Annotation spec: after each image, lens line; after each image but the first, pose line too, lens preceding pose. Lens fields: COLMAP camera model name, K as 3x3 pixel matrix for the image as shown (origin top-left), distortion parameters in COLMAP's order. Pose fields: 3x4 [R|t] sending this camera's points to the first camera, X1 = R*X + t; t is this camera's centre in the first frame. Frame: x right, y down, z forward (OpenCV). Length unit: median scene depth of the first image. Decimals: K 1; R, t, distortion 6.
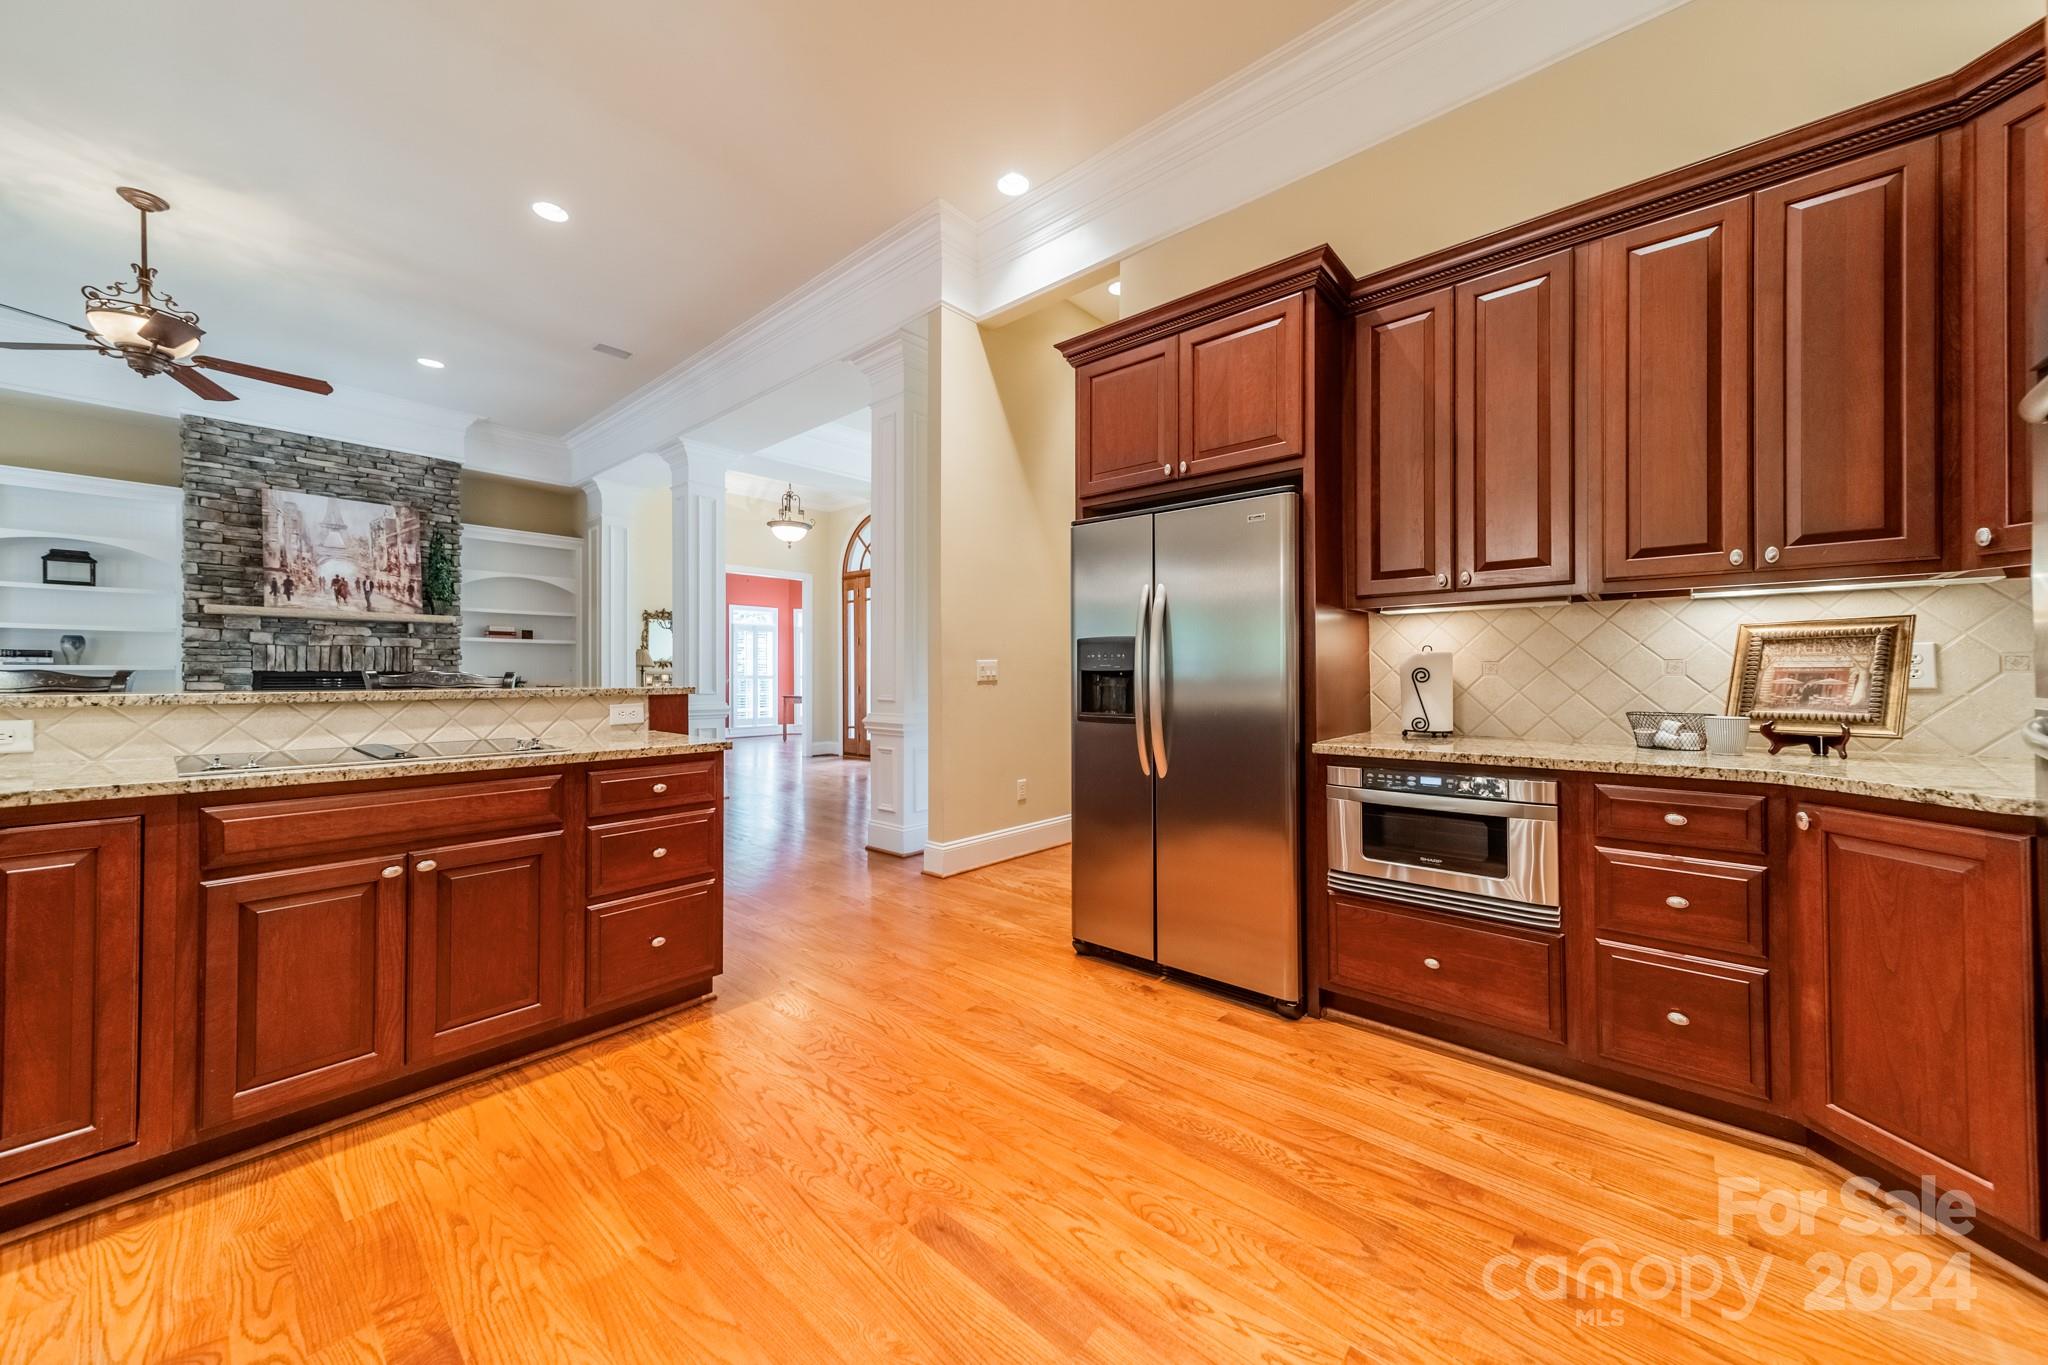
lens RADIAL K [[729.5, 0, 1025.4], [0, 729.5, 673.3], [0, 0, 1]] dist [0.017652, -0.001178]
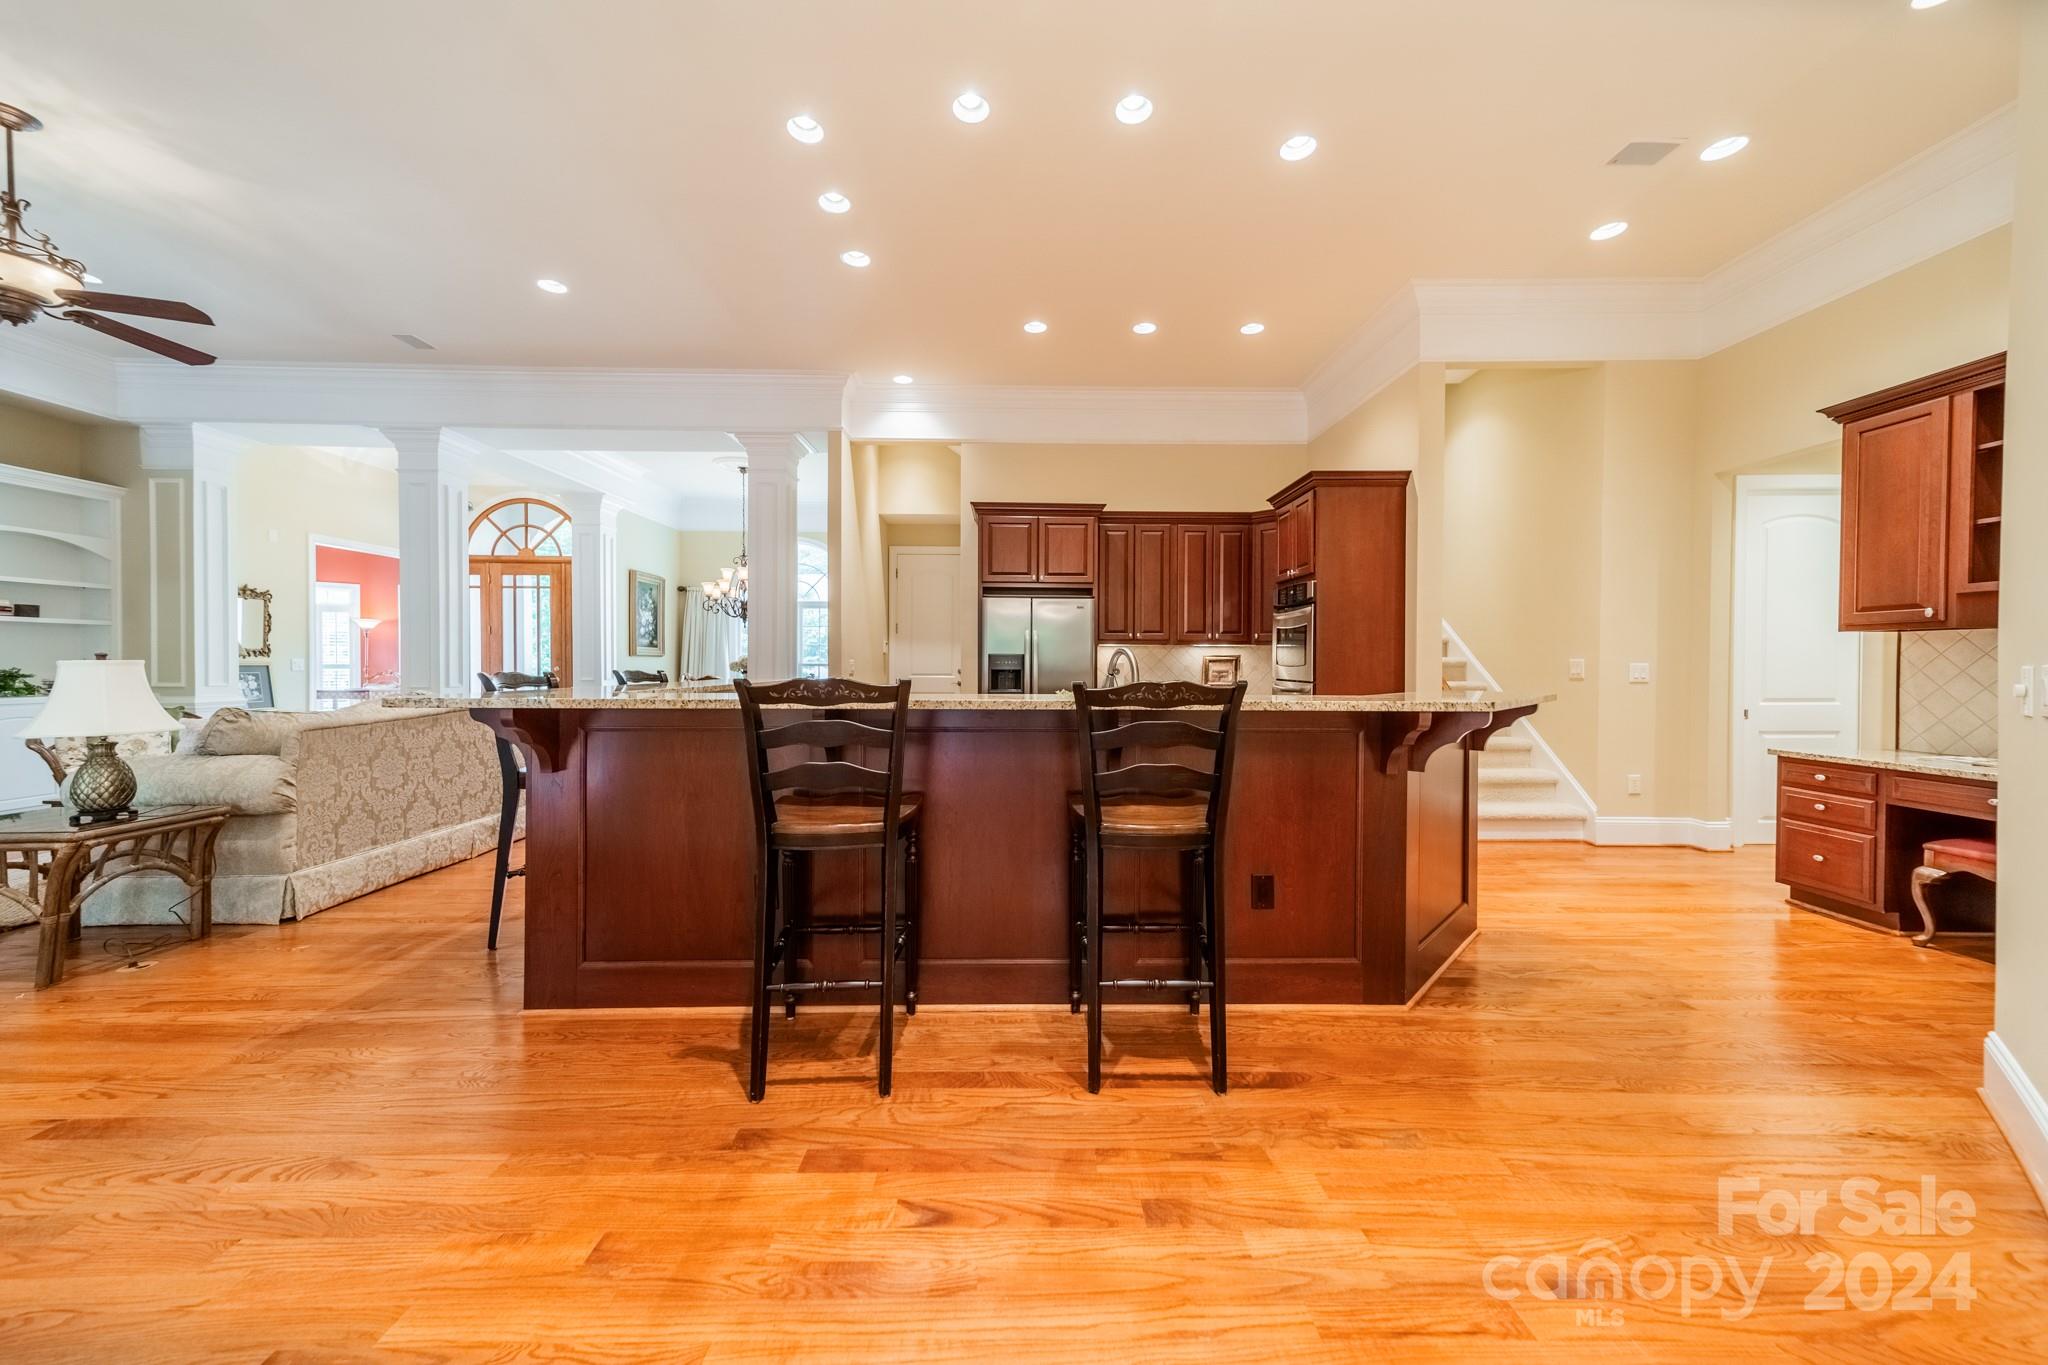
lens RADIAL K [[729.5, 0, 1023.5], [0, 729.5, 670.3], [0, 0, 1]] dist [0.017652, -0.001178]
pose [[0.744466, -0.000841, 0.667660, -0.546987], [-0.007226, 0.999930, 0.009318, -0.009551], [-0.667621, -0.011762, 0.744408, -0.258679]]
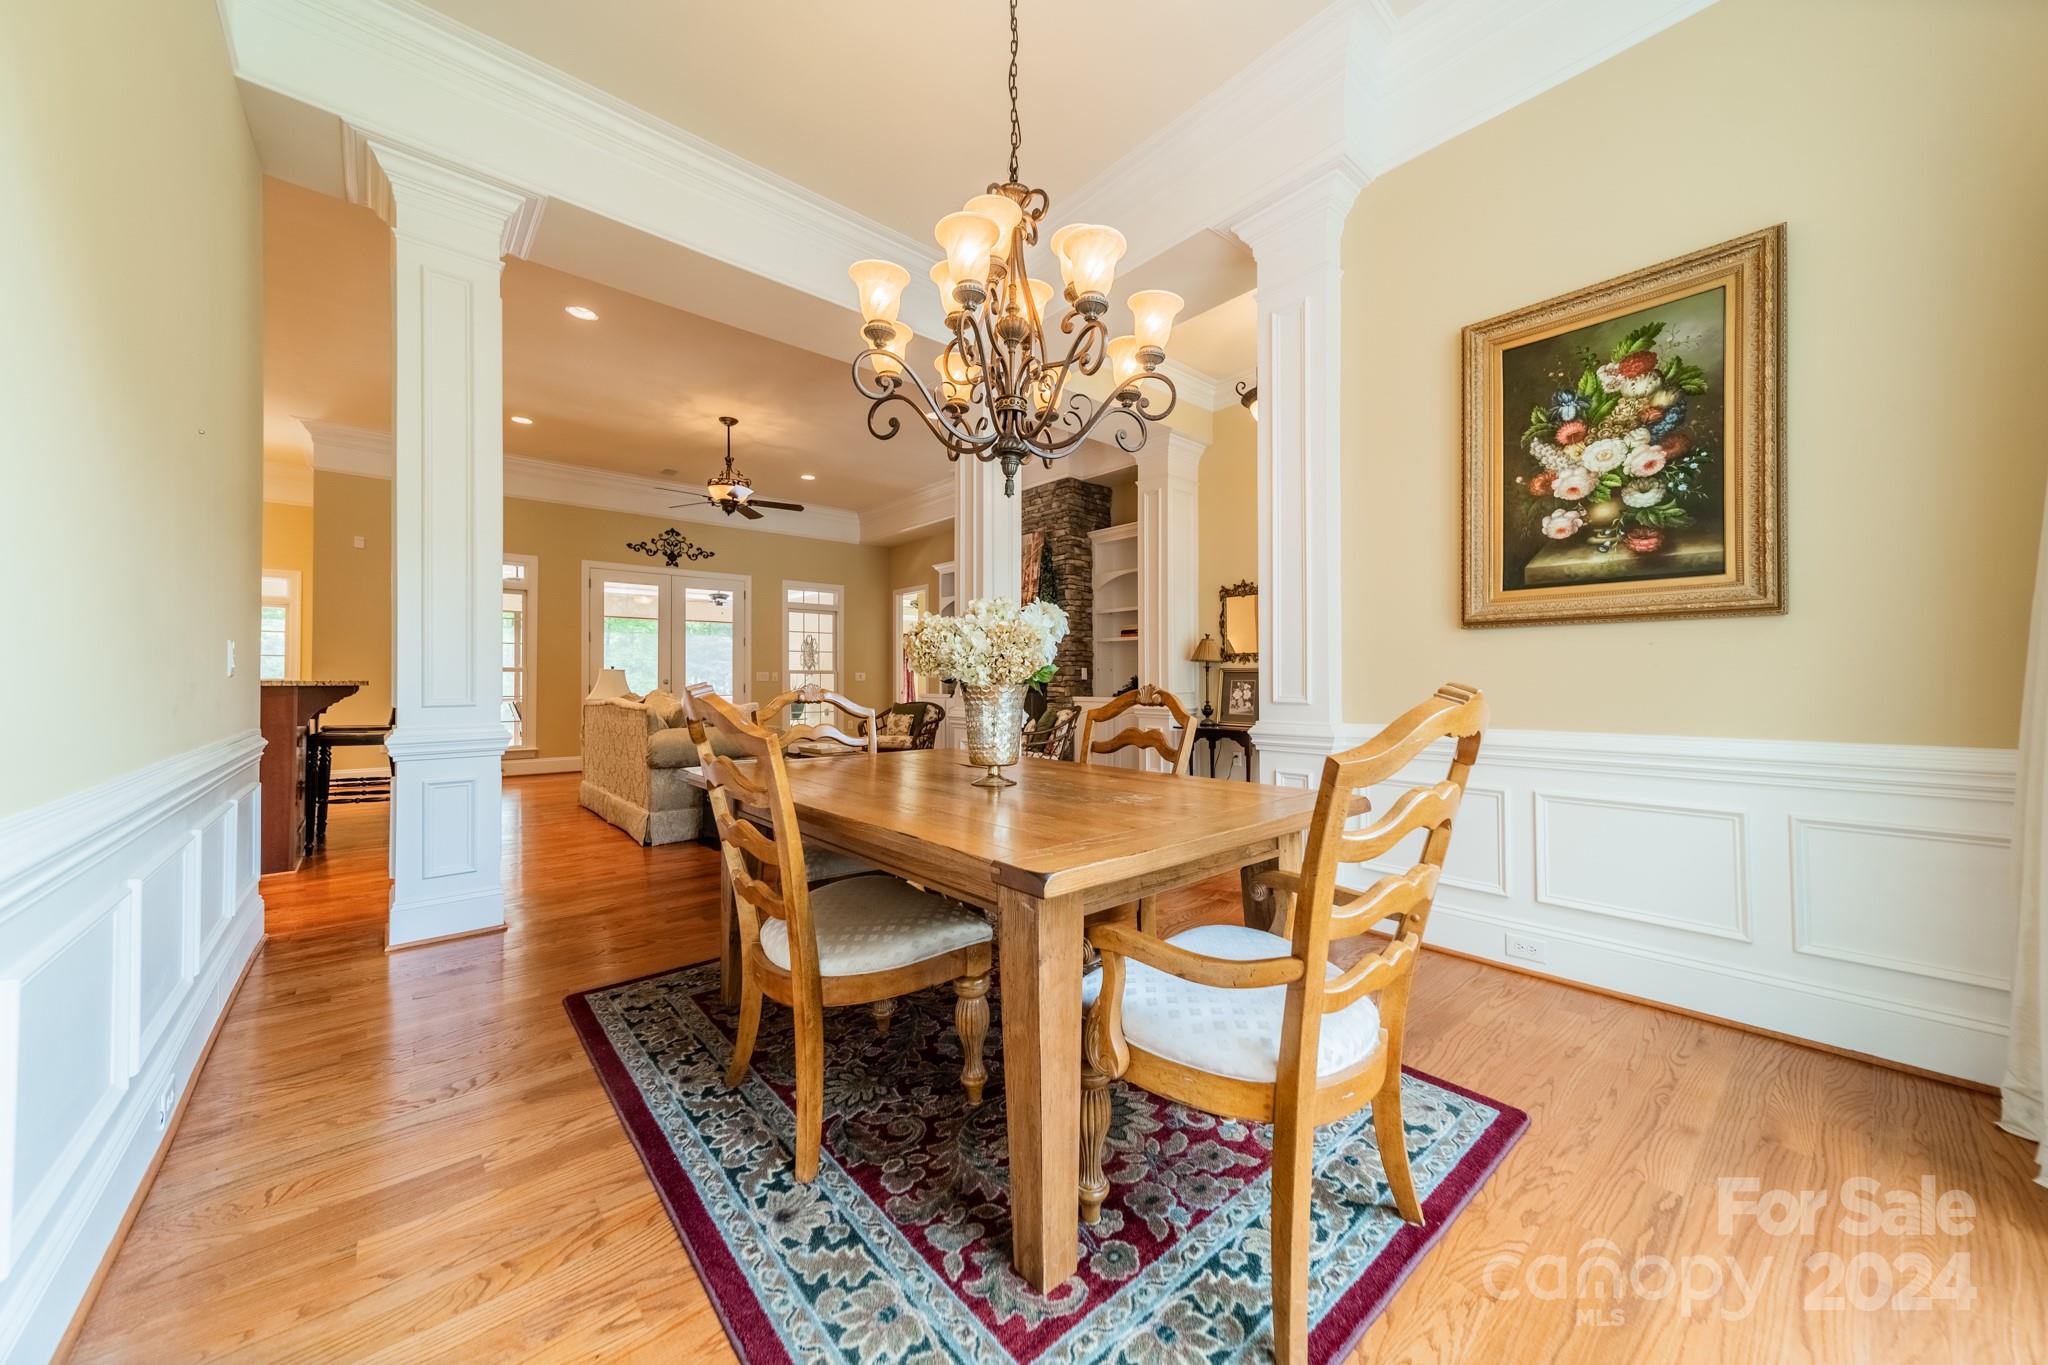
lens RADIAL K [[729.5, 0, 1024.3], [0, 729.5, 667.5], [0, 0, 1]] dist [0.017652, -0.001178]
pose [[-0.128453, -0.016289, -0.991582, 0.326141], [0.005475, 0.999838, -0.017134, 0.011303], [0.991700, -0.007629, -0.128344, 1.194663]]
